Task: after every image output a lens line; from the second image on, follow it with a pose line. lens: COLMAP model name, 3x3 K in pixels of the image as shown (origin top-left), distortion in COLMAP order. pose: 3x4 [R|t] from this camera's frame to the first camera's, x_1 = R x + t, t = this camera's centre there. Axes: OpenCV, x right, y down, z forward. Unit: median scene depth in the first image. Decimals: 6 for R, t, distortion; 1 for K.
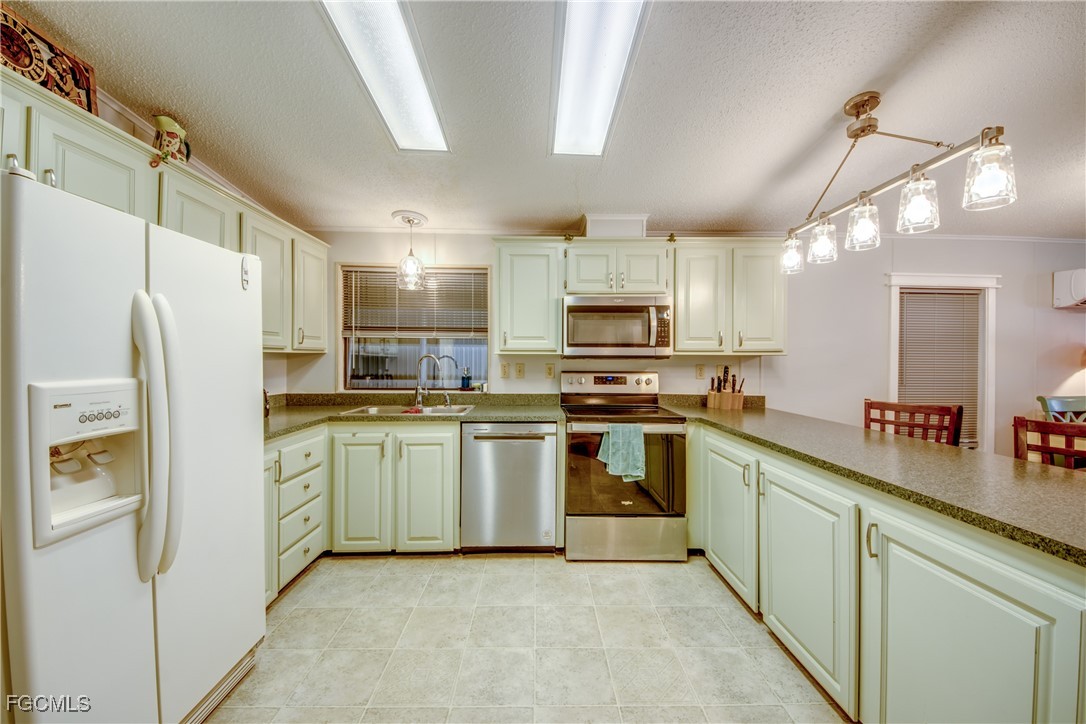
lens RADIAL K [[409.3, 0, 545.8], [0, 409.3, 359.8], [0, 0, 1]] dist [0.012406, -0.009214]
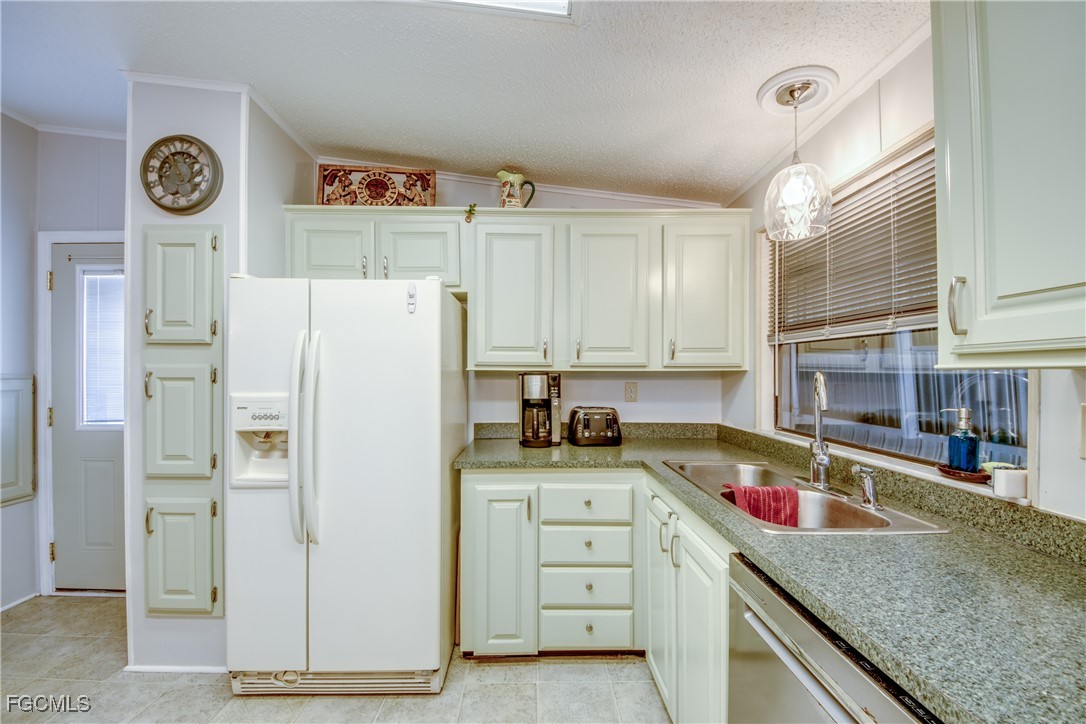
lens RADIAL K [[409.3, 0, 543.3], [0, 409.3, 372.8], [0, 0, 1]] dist [0.012406, -0.009214]
pose [[-0.001285, -0.004347, -0.999990, 0.159230], [-0.004287, 0.999981, -0.004341, -0.009040], [0.999990, 0.004282, -0.001304, 0.741157]]
